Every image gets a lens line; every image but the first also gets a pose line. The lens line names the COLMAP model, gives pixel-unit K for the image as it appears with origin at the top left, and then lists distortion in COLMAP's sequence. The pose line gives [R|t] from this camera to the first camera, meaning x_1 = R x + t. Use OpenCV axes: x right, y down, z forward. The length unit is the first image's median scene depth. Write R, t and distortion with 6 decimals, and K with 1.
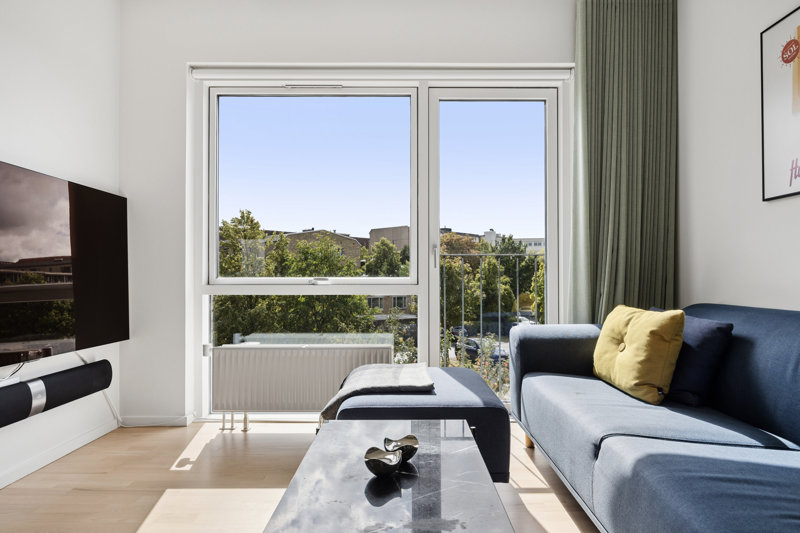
lens RADIAL K [[475.8, 0, 400.0], [0, 475.8, 266.5], [0, 0, 1]] dist [-0.002792, -0.000856]
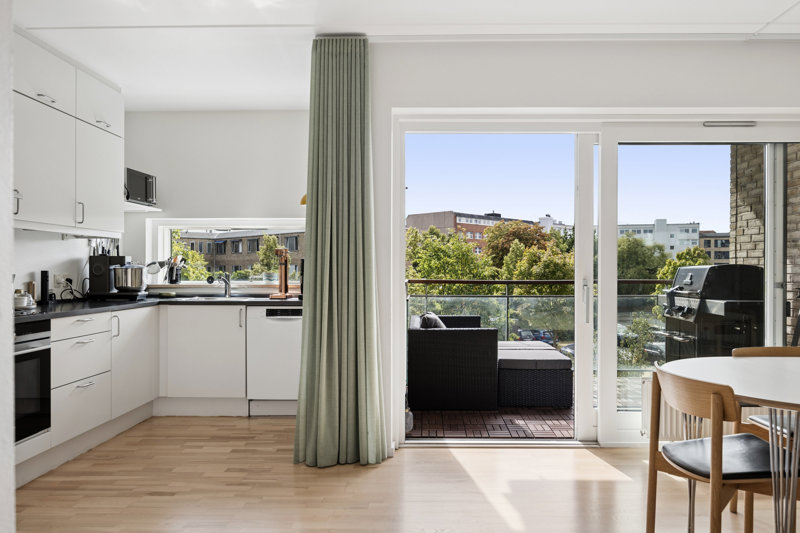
lens RADIAL K [[570.0, 0, 419.2], [0, 570.0, 268.6], [0, 0, 1]] dist [-0.000893, -0.000447]
pose [[1.000000, -0.000294, 0.000509, -2.123992], [0.000284, 0.999809, 0.019536, -0.140679], [-0.000515, -0.019536, 0.999809, -0.886478]]
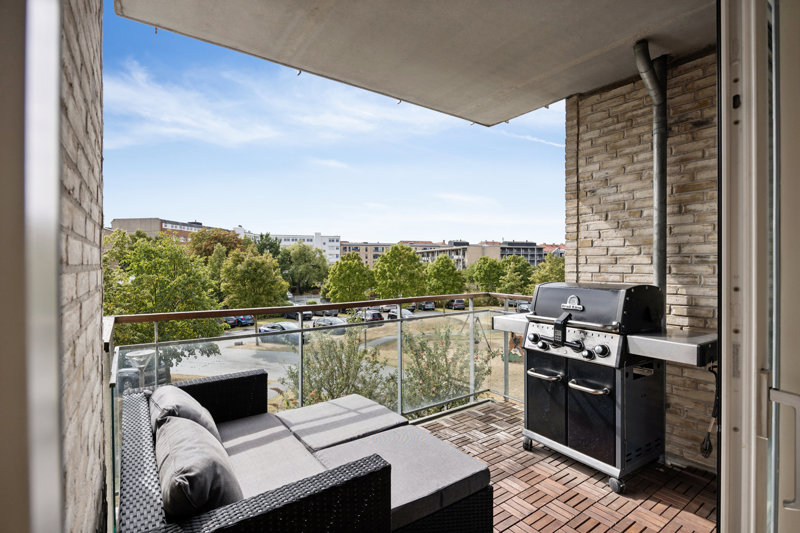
lens RADIAL K [[382.8, 0, 400.0], [0, 382.8, 266.5], [0, 0, 1]] dist [-0.002574, -0.000223]
pose [[0.811083, -0.005136, 0.584909, -2.156026], [-0.009561, 0.999711, 0.022036, -0.182792], [-0.584853, -0.023465, 0.810800, 0.625904]]
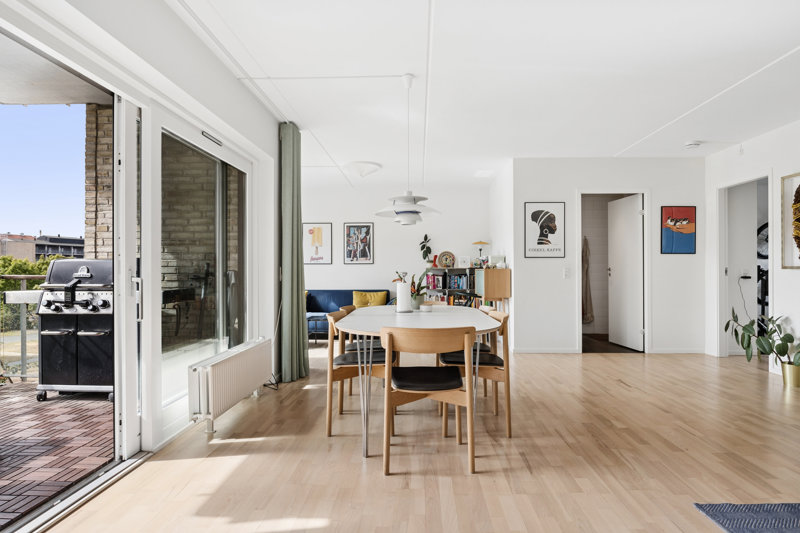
lens RADIAL K [[465.6, 0, 404.2], [0, 465.6, 267.8], [0, 0, 1]] dist [-0.003583, -0.001316]
pose [[0.019100, 0.003151, 0.999813, -2.779360], [-0.019017, 0.999815, -0.002788, -0.094215], [-0.999637, -0.018960, 0.019156, 0.027460]]
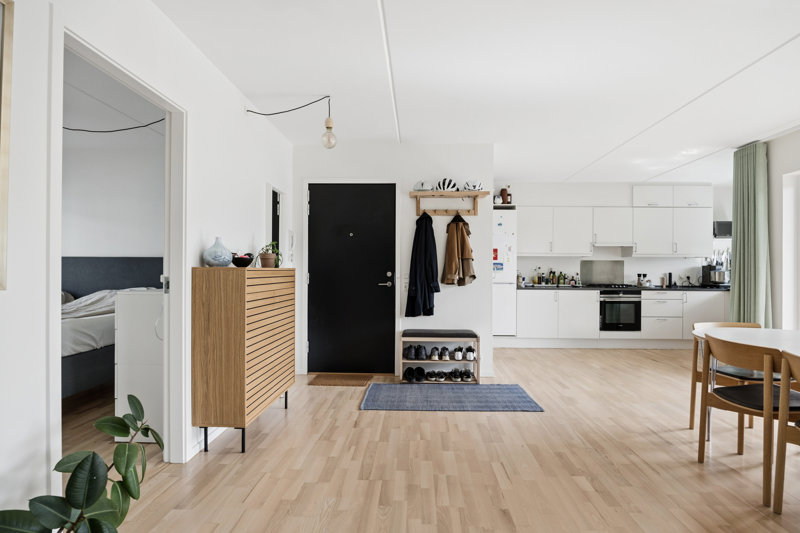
lens RADIAL K [[400.2, 0, 405.5], [0, 400.2, 270.9], [0, 0, 1]] dist [-0.014352, 0.000550]
pose [[-0.024595, -0.000754, -0.999697, -0.457192], [0.015961, 0.999872, -0.001147, -0.140978], [0.999570, -0.015984, -0.024580, -0.971965]]
